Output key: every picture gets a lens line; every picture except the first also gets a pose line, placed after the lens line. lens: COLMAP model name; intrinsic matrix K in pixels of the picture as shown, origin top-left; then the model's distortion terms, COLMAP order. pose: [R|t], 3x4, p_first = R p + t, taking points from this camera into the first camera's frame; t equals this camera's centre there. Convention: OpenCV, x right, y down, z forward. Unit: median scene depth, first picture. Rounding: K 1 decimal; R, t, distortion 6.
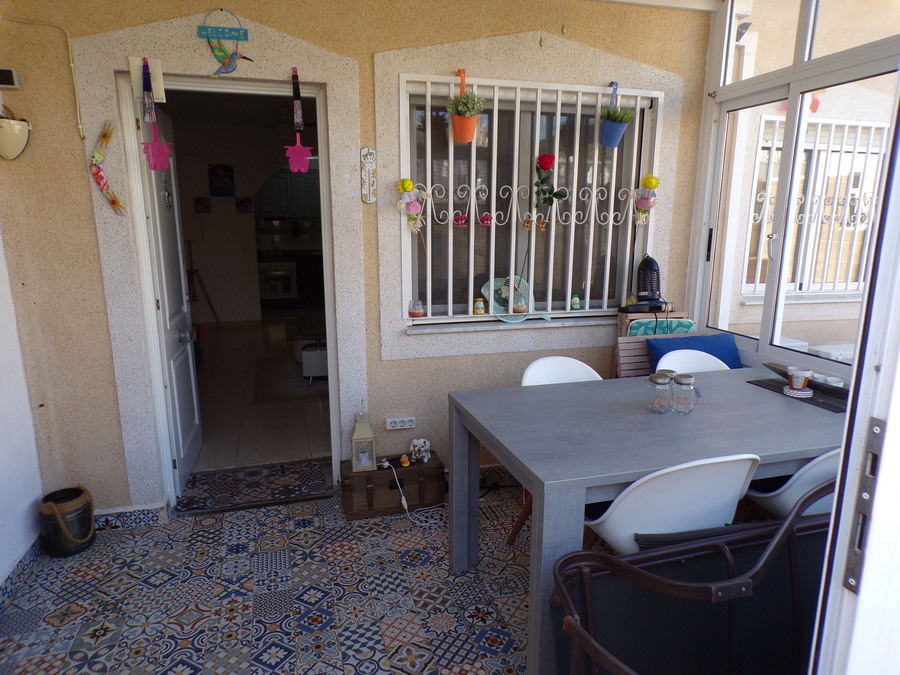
lens RADIAL K [[609.0, 0, 451.2], [0, 609.0, 346.8], [0, 0, 1]] dist [-0.009966, 0.029896]
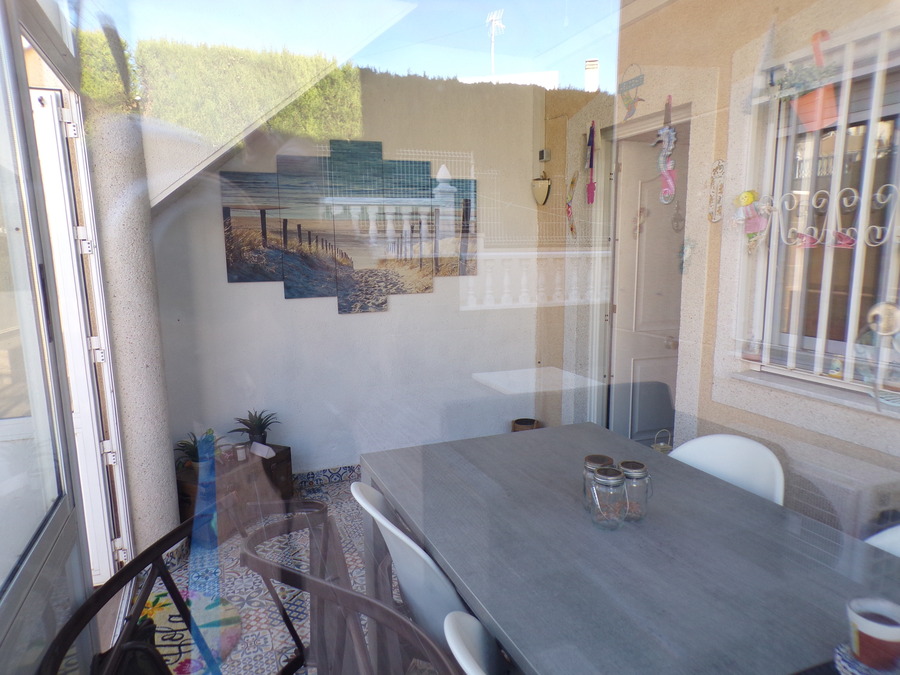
lens RADIAL K [[609.9, 0, 446.2], [0, 609.9, 346.7], [0, 0, 1]] dist [-0.005016, 0.002859]
pose [[0.078970, 0.165853, -0.982983, 0.795488], [-0.200443, 0.968566, 0.147317, -0.118518], [0.976517, 0.185399, 0.109732, 0.584617]]
